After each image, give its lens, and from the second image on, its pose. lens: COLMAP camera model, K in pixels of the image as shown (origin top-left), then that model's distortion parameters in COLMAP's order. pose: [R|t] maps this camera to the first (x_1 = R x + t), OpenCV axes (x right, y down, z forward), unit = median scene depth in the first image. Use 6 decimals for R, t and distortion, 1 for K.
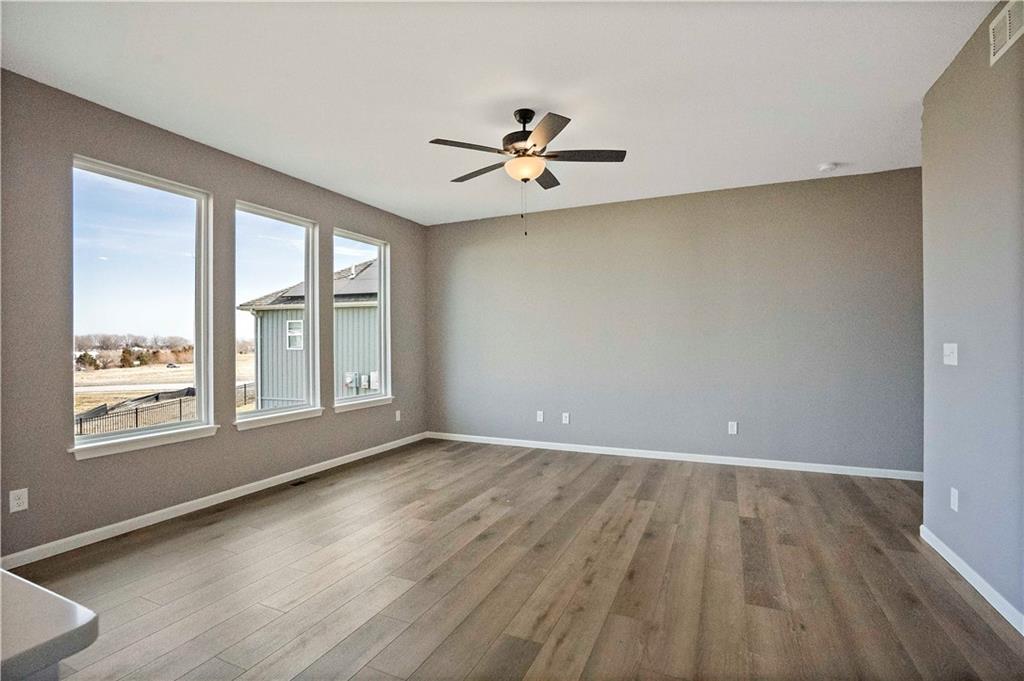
lens RADIAL K [[475.8, 0, 512.0], [0, 475.8, 340.5], [0, 0, 1]] dist [-0.000800, -0.000071]
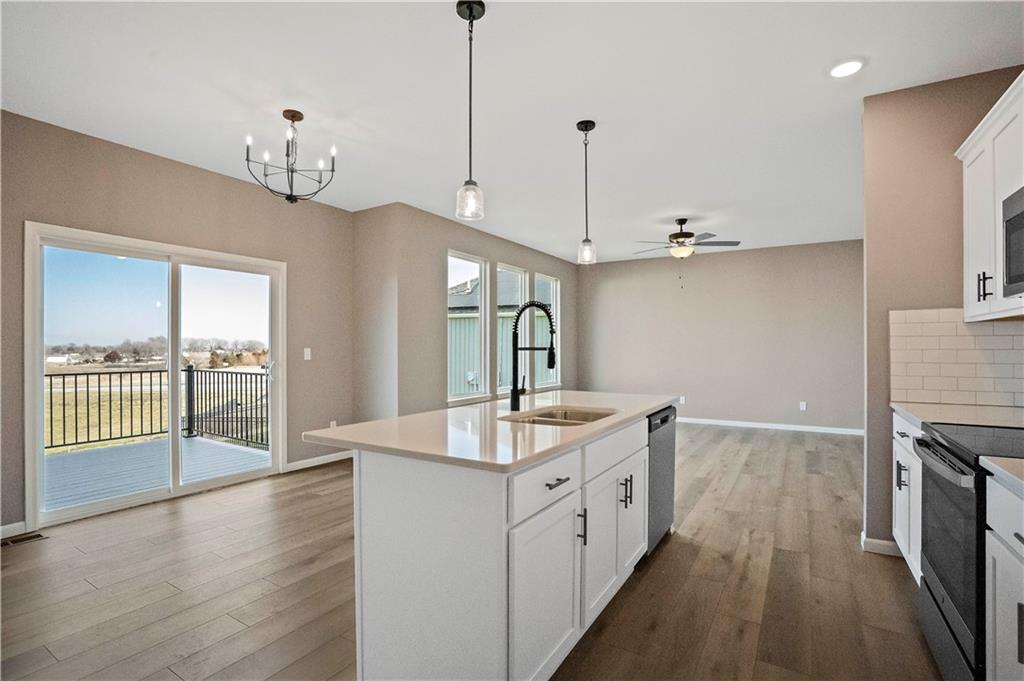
lens RADIAL K [[481.9, 0, 510.7], [0, 481.9, 352.3], [0, 0, 1]] dist [0.000439, 0.000130]
pose [[0.993153, 0.011806, -0.116224, -0.077845], [-0.010572, 0.999881, 0.011227, 0.001103], [0.116342, -0.009922, 0.993160, -0.172979]]
